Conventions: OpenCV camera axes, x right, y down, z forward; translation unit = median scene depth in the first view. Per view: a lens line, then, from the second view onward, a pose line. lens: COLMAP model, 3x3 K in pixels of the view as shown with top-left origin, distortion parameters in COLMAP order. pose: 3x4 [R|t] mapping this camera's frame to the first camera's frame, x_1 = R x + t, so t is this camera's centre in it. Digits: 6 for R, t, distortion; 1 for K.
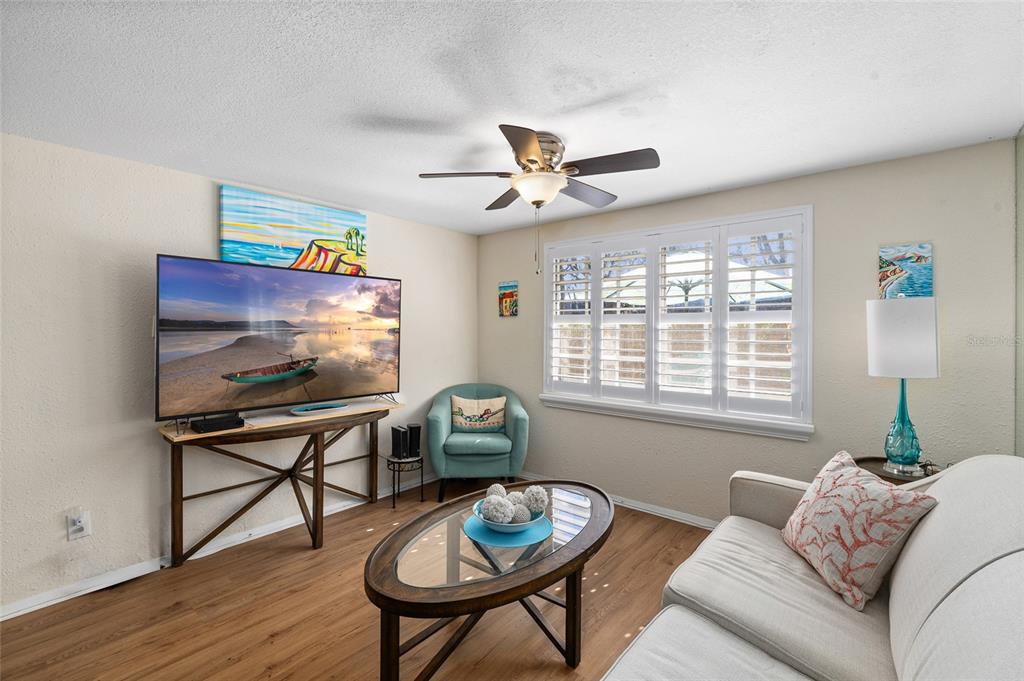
lens RADIAL K [[460.1, 0, 508.0], [0, 460.1, 339.0], [0, 0, 1]] dist [0.003890, -0.000196]
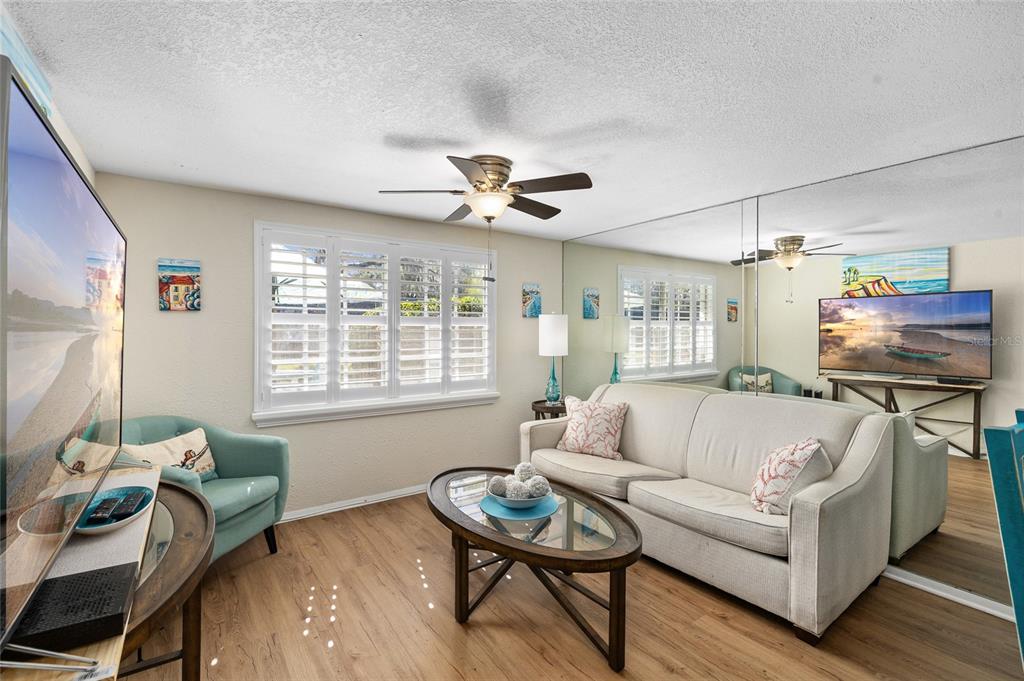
lens RADIAL K [[460.1, 0, 503.1], [0, 460.1, 330.7], [0, 0, 1]] dist [0.003890, -0.000196]
pose [[0.249069, -0.000561, 0.968486, -0.778170], [0.019736, 0.999795, -0.004496, -0.011666], [-0.968285, 0.020234, 0.249029, 0.532104]]
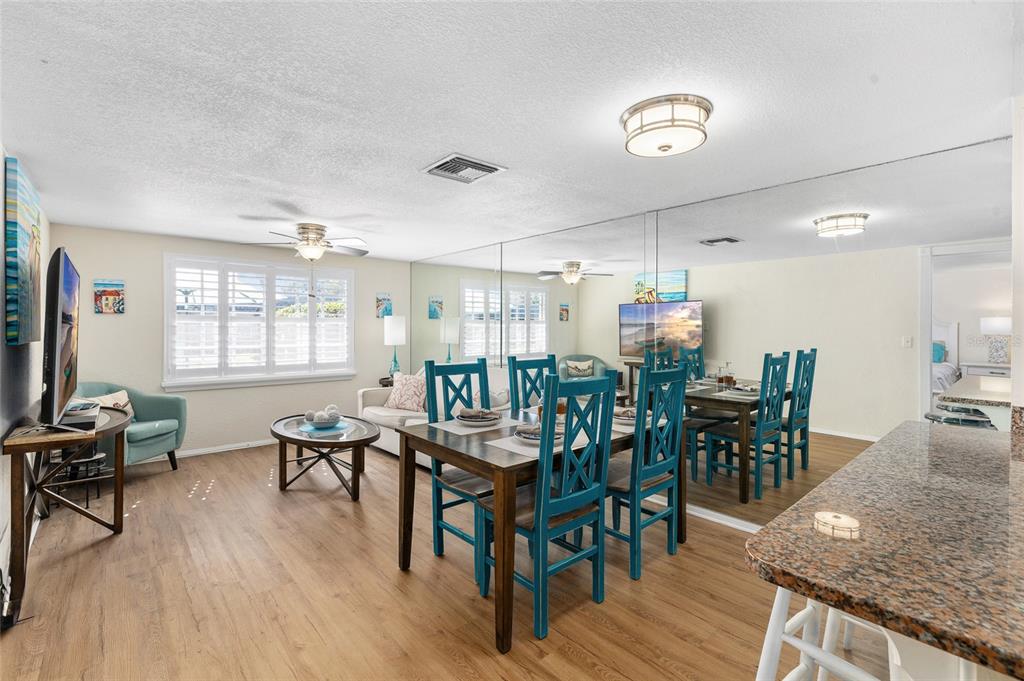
lens RADIAL K [[460.1, 0, 506.8], [0, 460.1, 334.5], [0, 0, 1]] dist [0.003890, -0.000196]
pose [[0.151773, -0.014788, 0.988305, -1.275348], [0.018129, 0.999762, 0.012176, 0.001123], [-0.988249, 0.016069, 0.152005, -0.048528]]
